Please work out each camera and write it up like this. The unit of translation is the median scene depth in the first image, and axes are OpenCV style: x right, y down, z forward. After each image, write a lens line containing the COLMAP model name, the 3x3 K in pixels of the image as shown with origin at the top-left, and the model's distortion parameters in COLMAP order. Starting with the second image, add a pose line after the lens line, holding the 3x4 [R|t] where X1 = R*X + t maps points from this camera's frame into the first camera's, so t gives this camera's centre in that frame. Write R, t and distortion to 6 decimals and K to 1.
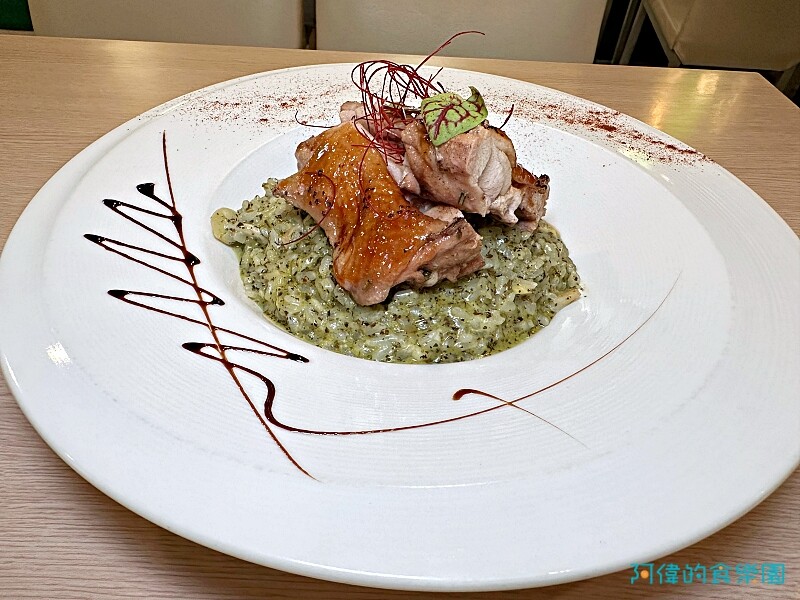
lens RADIAL K [[559.1, 0, 400.9], [0, 559.1, 299.8], [0, 0, 1]] dist [0.001179, -0.005555]
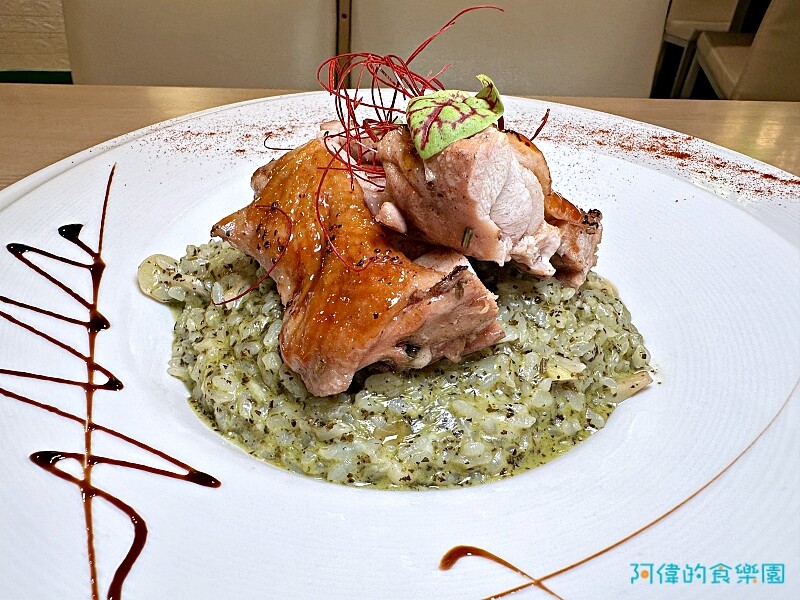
lens RADIAL K [[559.1, 0, 381.1], [0, 559.1, 304.7], [0, 0, 1]] dist [0.001179, -0.005555]
pose [[0.993139, 0.009512, -0.116551, 0.080190], [-0.019613, 0.996117, -0.085827, -0.040013], [0.115282, 0.087524, 0.989469, 0.311422]]
